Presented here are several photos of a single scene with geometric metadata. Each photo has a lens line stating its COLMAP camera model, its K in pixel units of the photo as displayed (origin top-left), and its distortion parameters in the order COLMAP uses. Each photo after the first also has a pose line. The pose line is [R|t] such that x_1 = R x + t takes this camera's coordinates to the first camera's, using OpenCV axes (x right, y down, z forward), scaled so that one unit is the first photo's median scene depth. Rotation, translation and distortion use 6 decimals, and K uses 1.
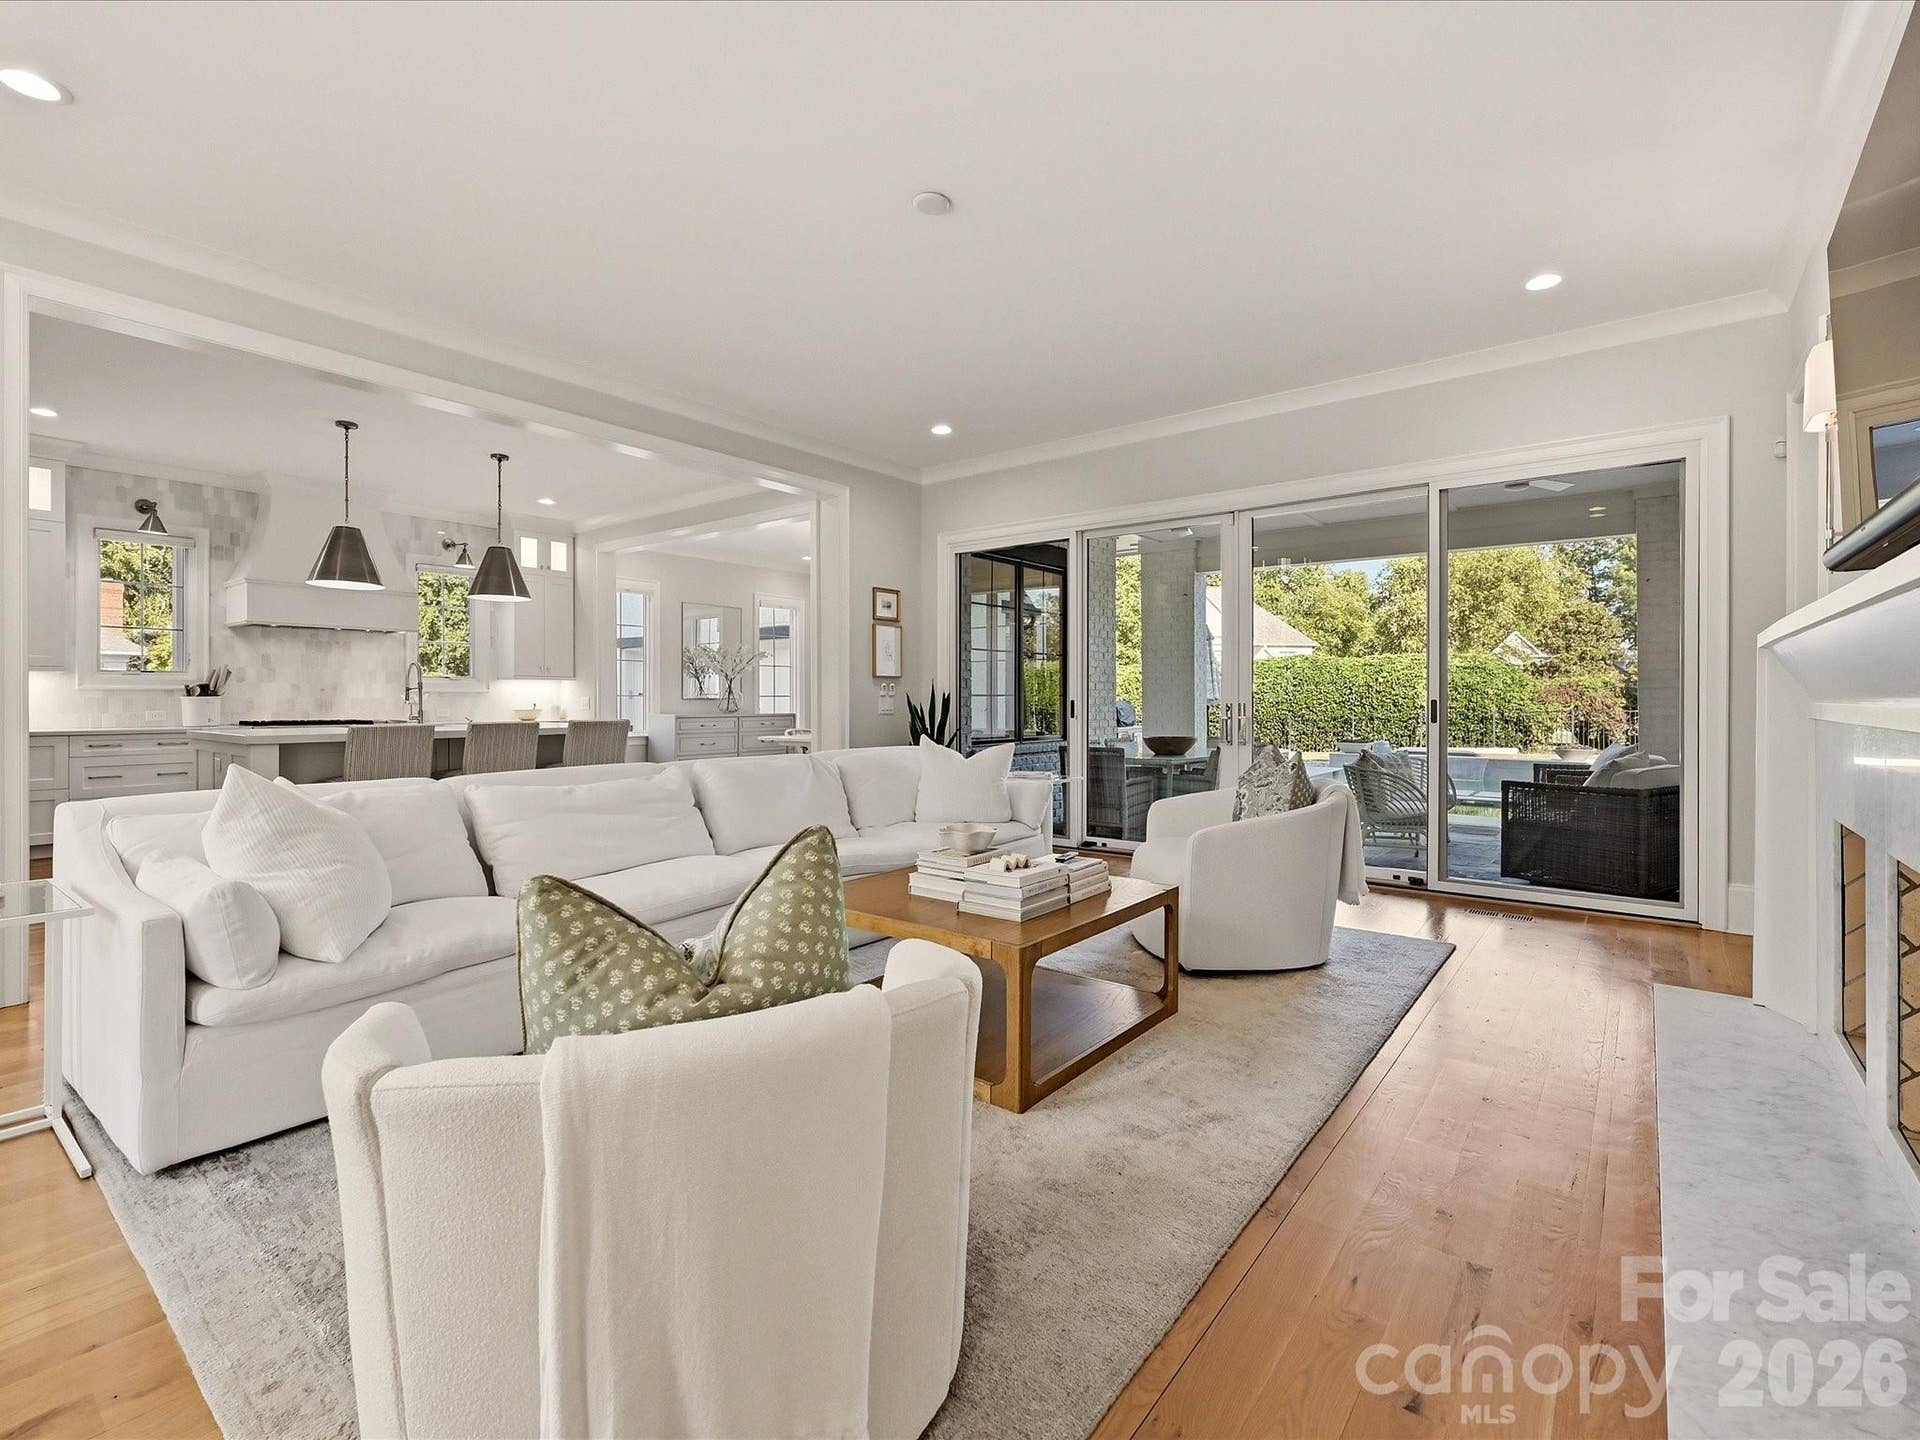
lens RADIAL K [[896.7, 0, 949.8], [0, 896.7, 699.2], [0, 0, 1]] dist [-0.001332, 0.000330]
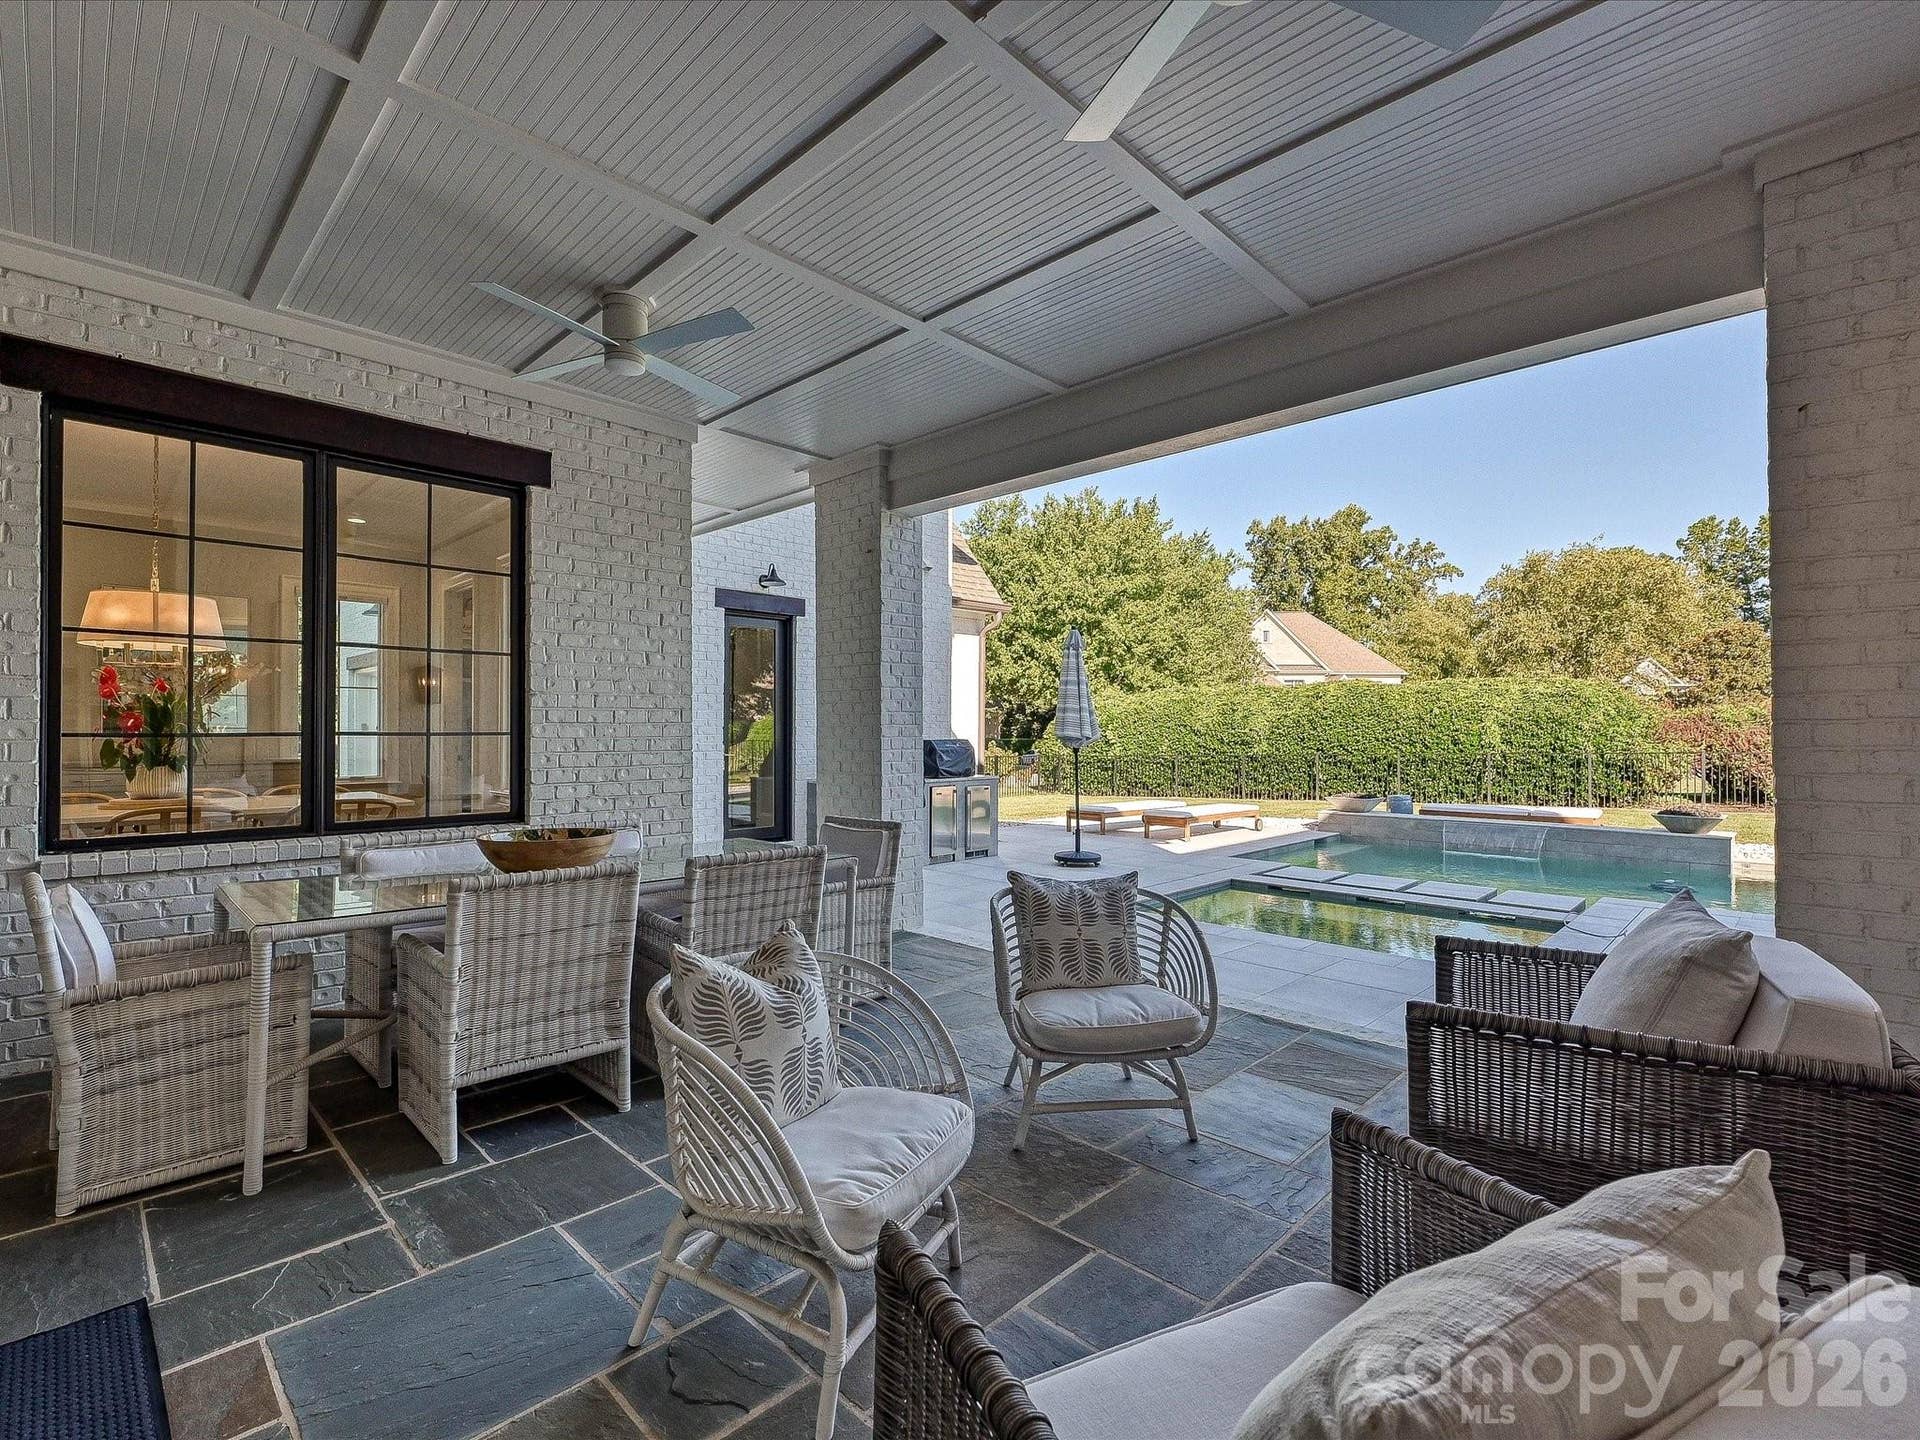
lens RADIAL K [[870.3, 0, 950.9], [0, 870.3, 718.0], [0, 0, 1]] dist [0.008293, 0.000349]
pose [[0.992905, 0.000108, -0.118909, 0.065893], [-0.002093, 0.999861, -0.016568, -0.000789], [0.118891, 0.016699, 0.992767, 0.083148]]
